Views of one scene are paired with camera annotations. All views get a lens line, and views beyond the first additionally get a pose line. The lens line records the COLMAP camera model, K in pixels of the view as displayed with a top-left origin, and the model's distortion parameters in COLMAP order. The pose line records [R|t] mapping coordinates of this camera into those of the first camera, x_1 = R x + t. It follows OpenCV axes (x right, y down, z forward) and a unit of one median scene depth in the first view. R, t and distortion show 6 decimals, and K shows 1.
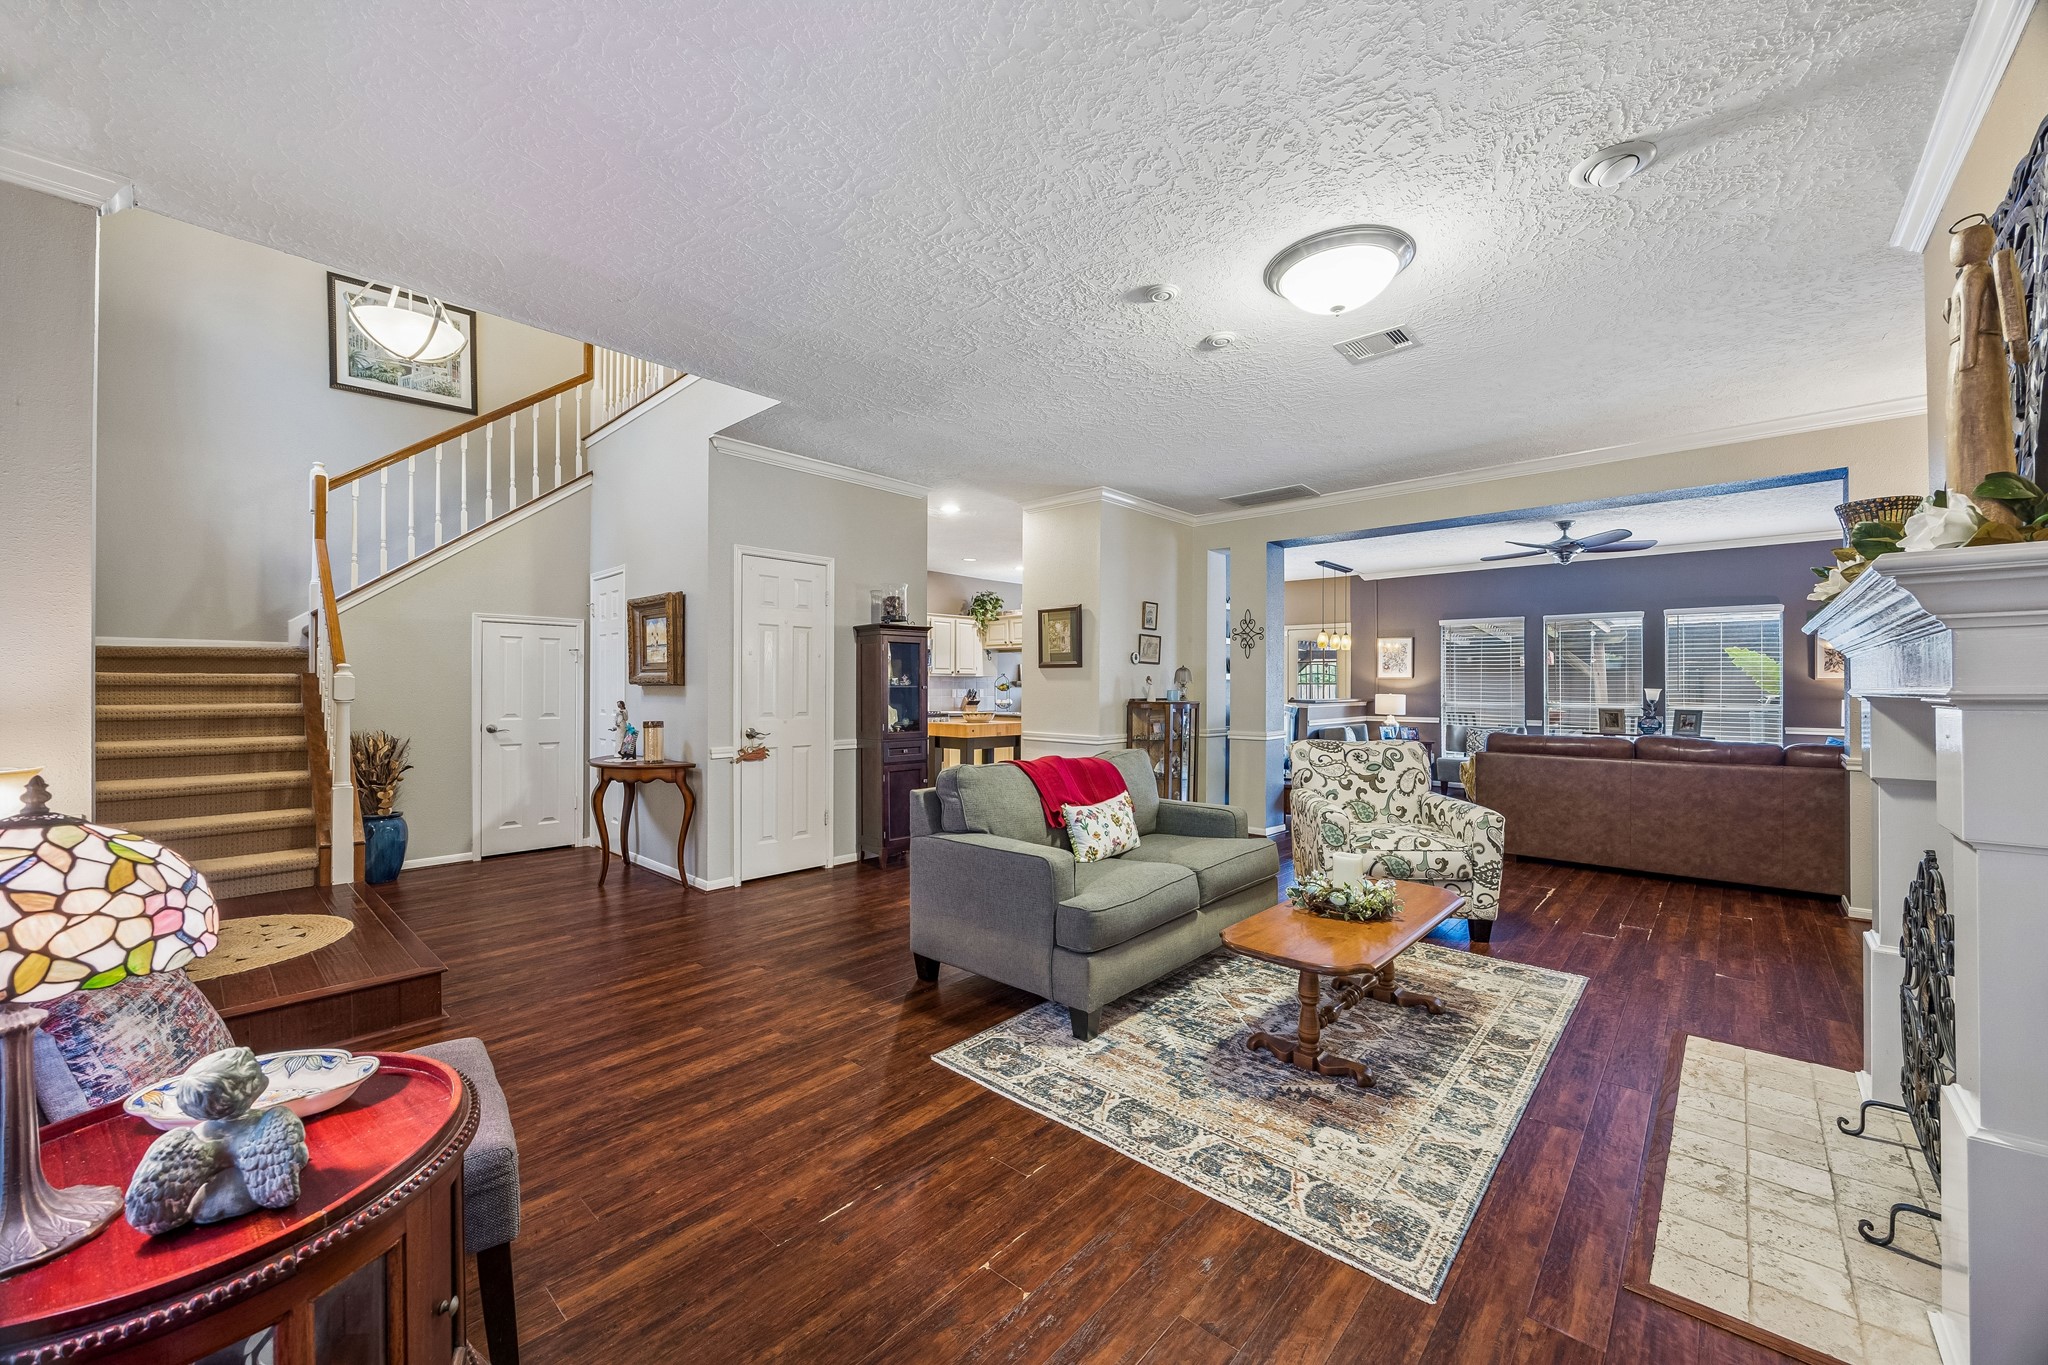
lens RADIAL K [[787.4, 0, 1033.7], [0, 787.4, 691.1], [0, 0, 1]] dist [-0.001744, -0.000380]
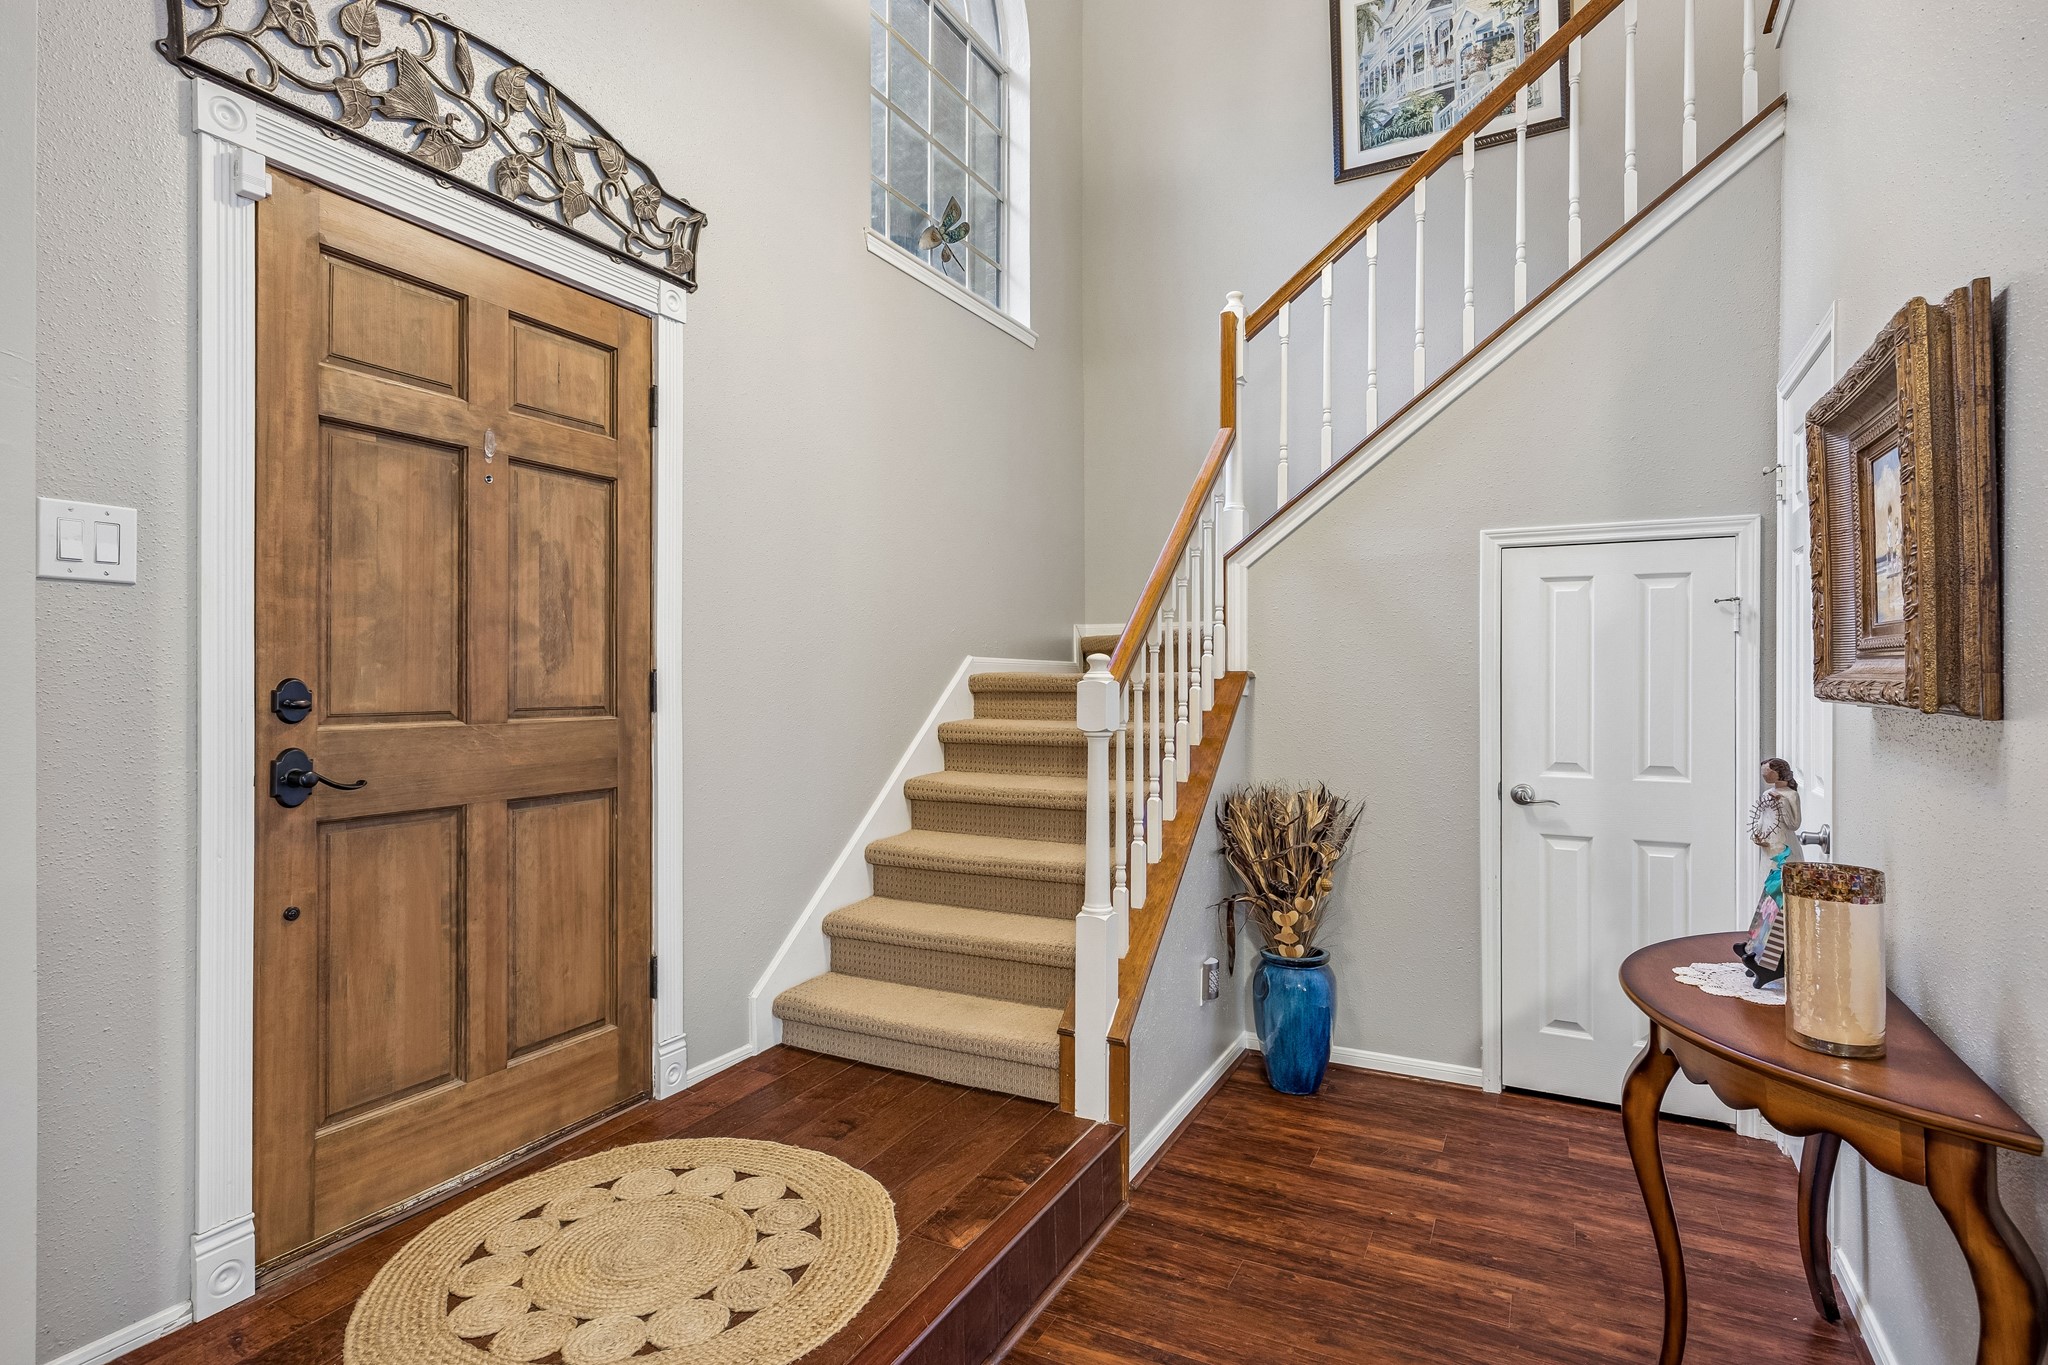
lens RADIAL K [[1050.8, 0, 1030.9], [0, 1050.8, 680.6], [0, 0, 1]] dist [0.002852, 0.000225]
pose [[0.272327, -0.001556, -0.962203, -0.417403], [-0.005730, 0.999978, -0.003239, -0.023346], [0.962188, 0.006396, 0.272312, 1.172091]]
